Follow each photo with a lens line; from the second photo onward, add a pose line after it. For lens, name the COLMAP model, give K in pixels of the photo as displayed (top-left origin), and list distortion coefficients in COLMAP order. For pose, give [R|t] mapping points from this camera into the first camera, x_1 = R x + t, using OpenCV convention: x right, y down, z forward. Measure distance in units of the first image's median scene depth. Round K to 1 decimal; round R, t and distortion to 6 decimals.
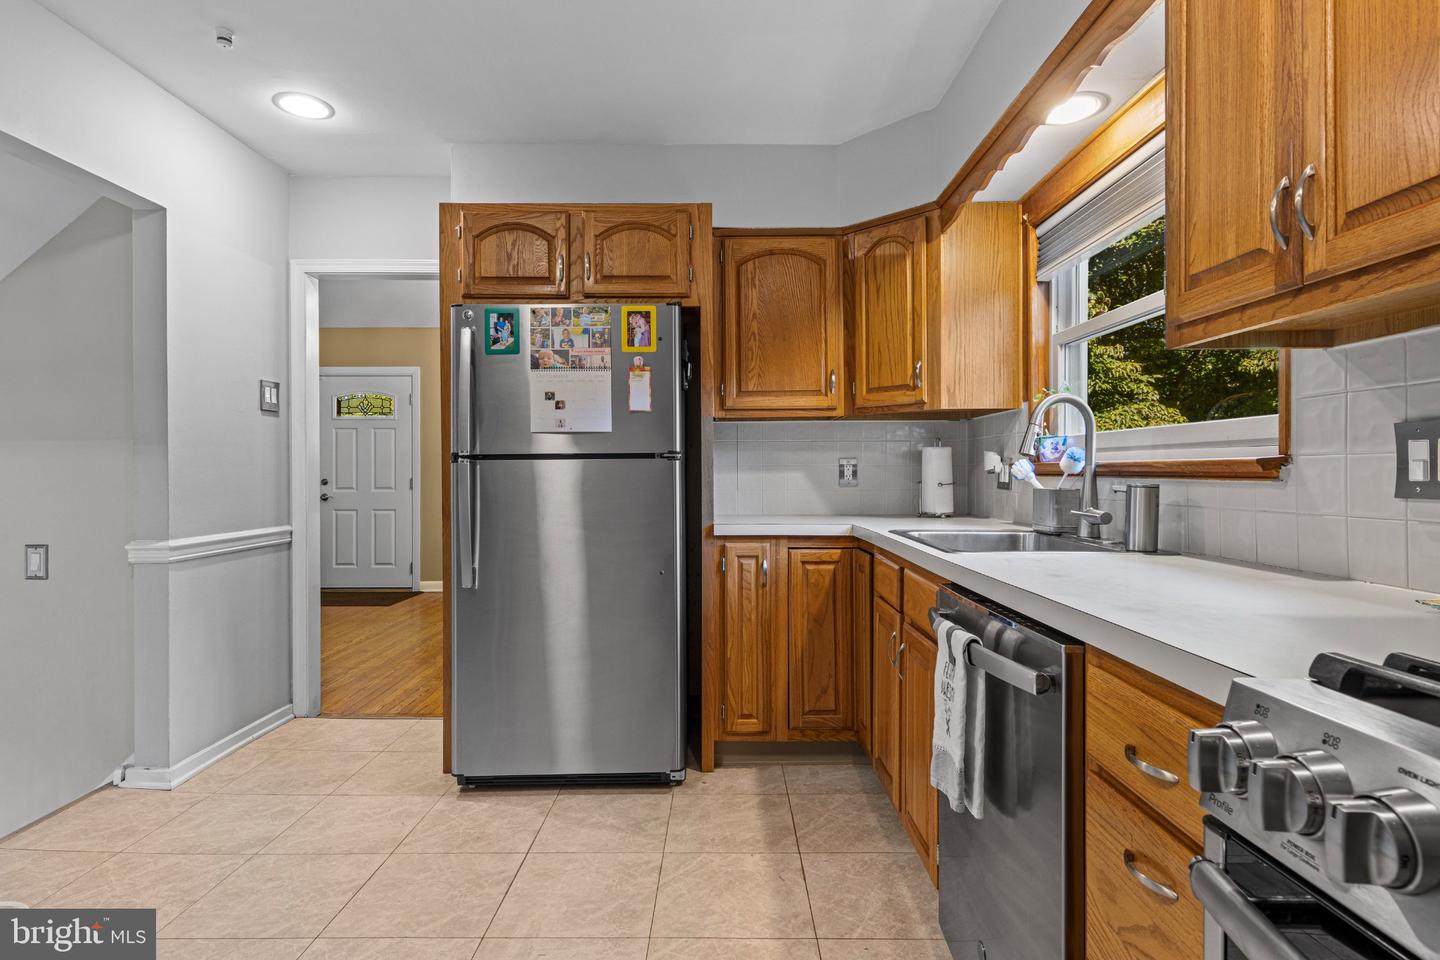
lens RADIAL K [[734.4, 0, 725.2], [0, 734.4, 479.2], [0, 0, 1]] dist [0.004773, 0.000224]
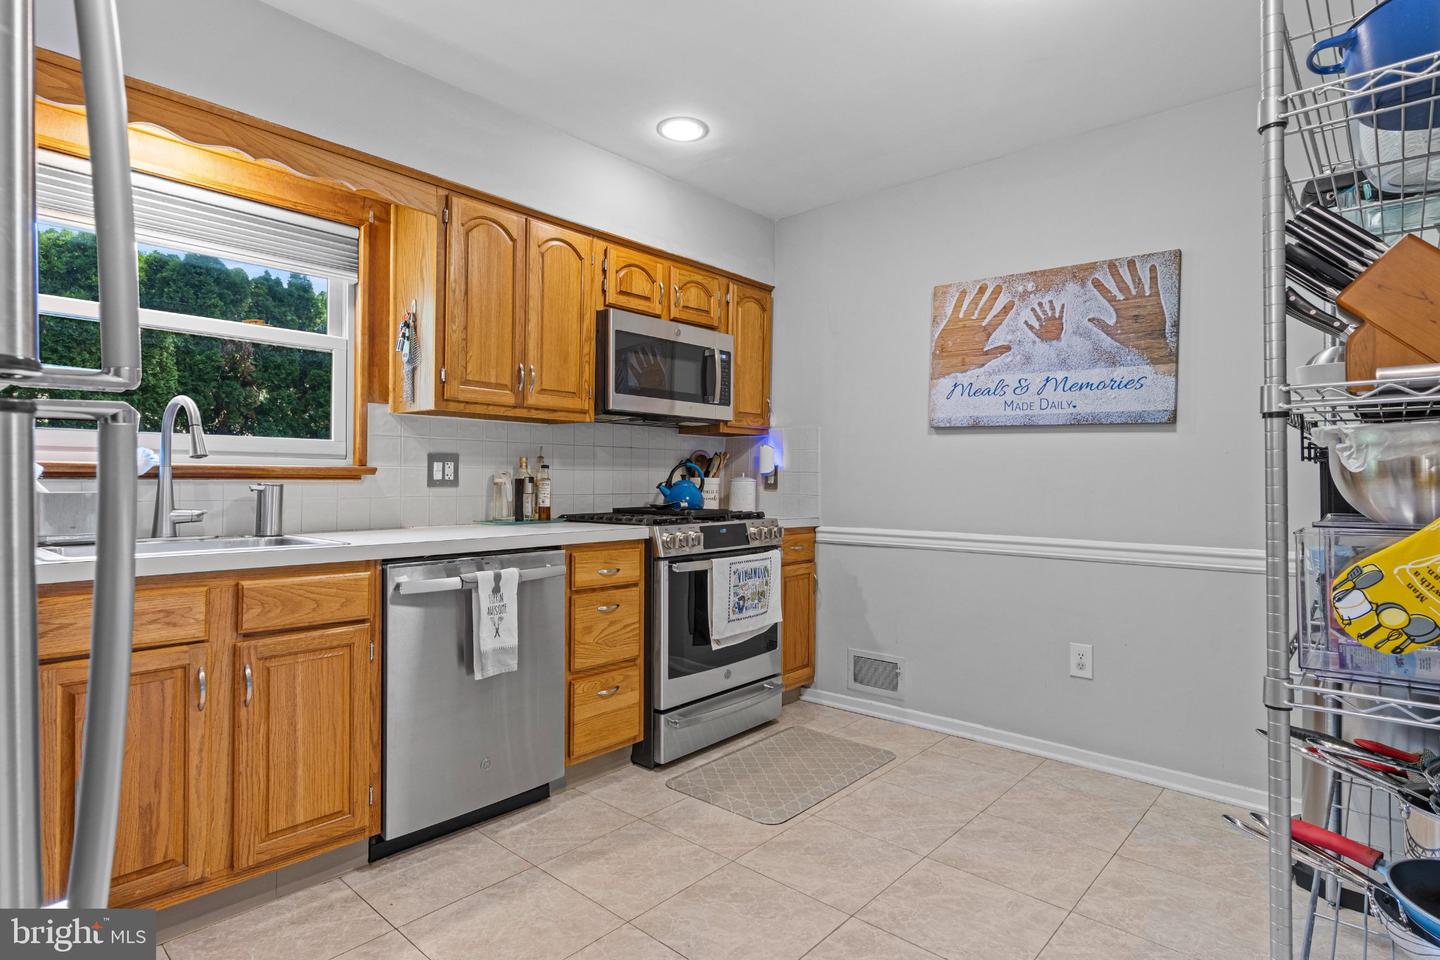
lens RADIAL K [[734.4, 0, 722.1], [0, 734.4, 474.6], [0, 0, 1]] dist [0.004773, 0.000224]
pose [[-0.743284, 0.002815, 0.668970, -1.197966], [0.003325, 0.999994, -0.000514, -0.007797], [-0.668967, 0.001842, -0.743289, 1.937482]]
